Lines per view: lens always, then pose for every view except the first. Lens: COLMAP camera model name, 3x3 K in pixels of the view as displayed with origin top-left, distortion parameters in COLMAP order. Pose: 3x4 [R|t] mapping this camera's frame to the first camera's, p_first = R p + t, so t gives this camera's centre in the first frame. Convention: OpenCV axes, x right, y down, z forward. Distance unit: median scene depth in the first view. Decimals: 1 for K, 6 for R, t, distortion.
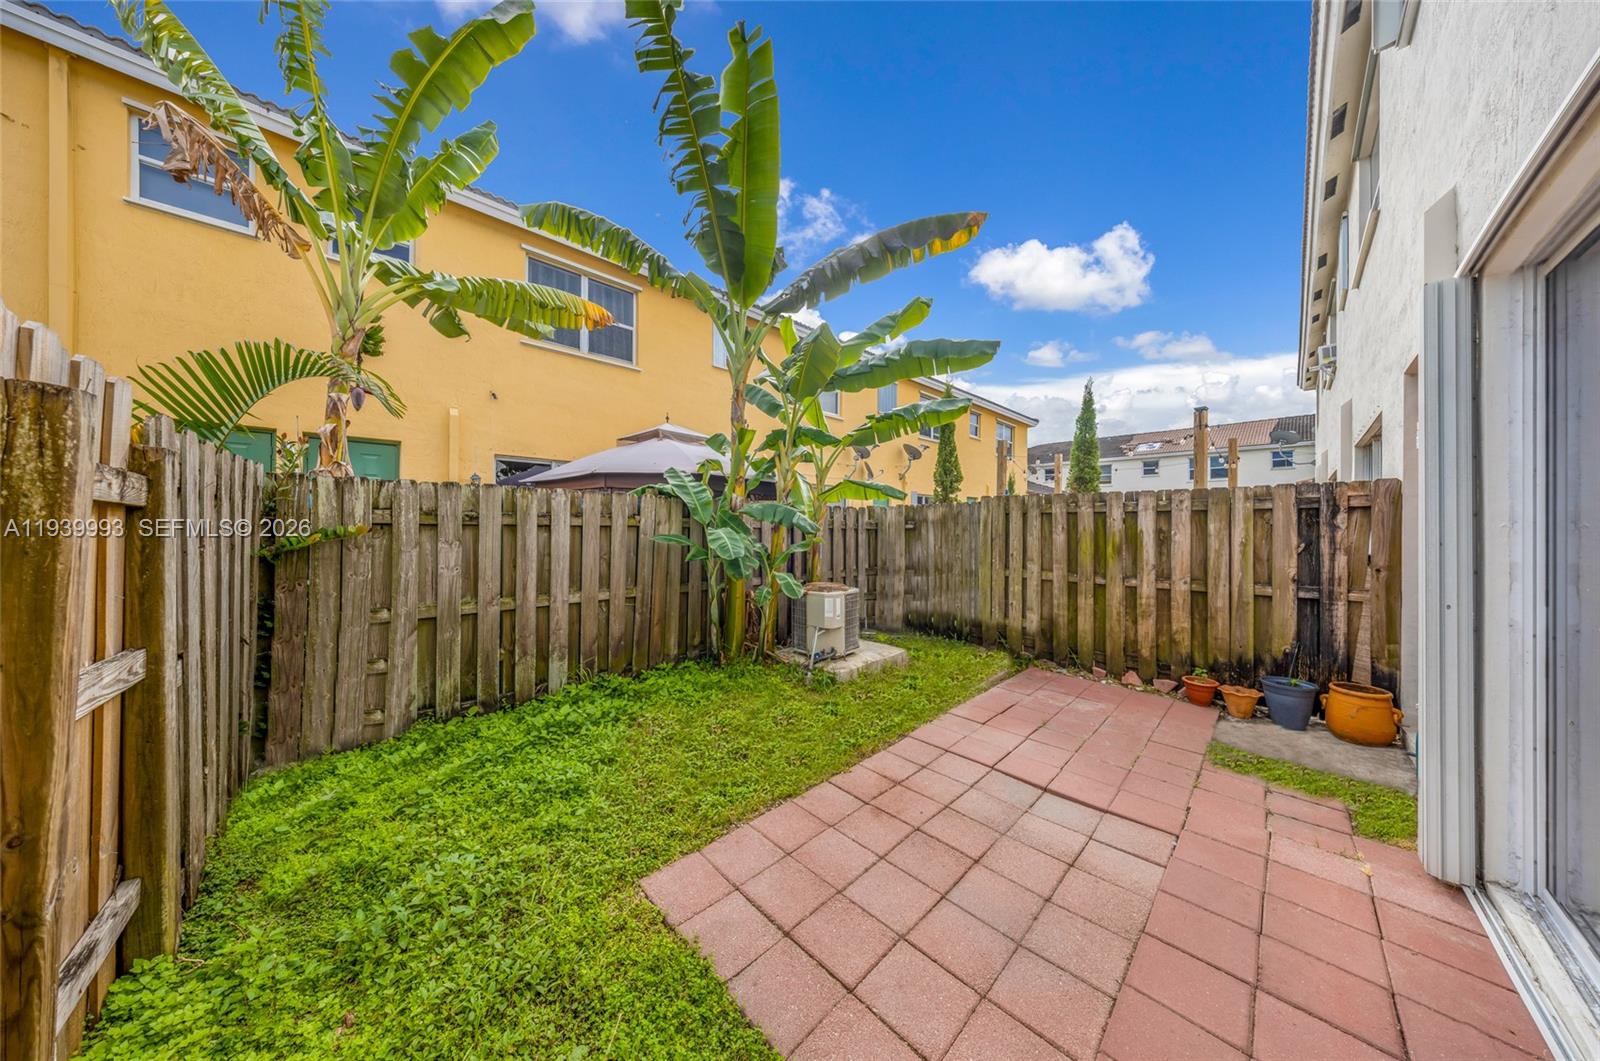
lens RADIAL K [[469.1, 0, 791.8], [0, 469.1, 530.2], [0, 0, 1]] dist [0.000336, -0.000065]
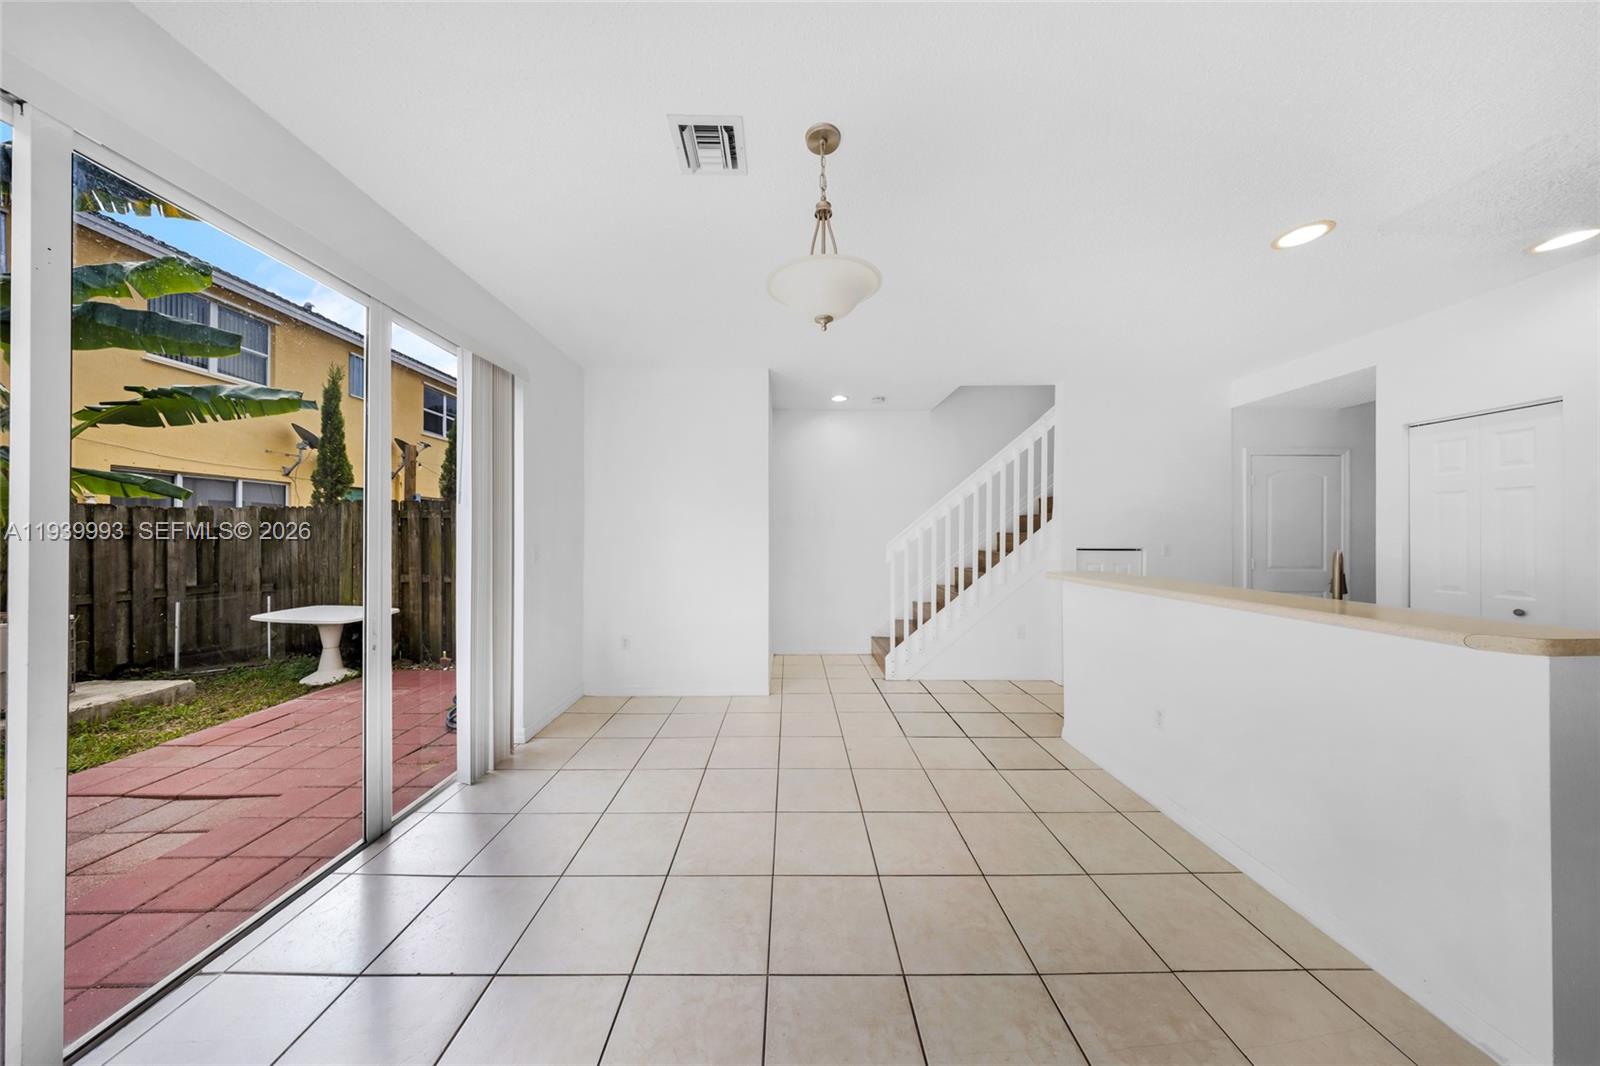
lens RADIAL K [[459.2, 0, 726.2], [0, 459.2, 531.6], [0, 0, 1]] dist [0.000121, -0.000012]
pose [[0.693778, -0.003544, 0.720180, 0.378912], [0.010047, 0.999938, -0.004758, 0.005147], [-0.720119, 0.010537, 0.693771, -0.296460]]
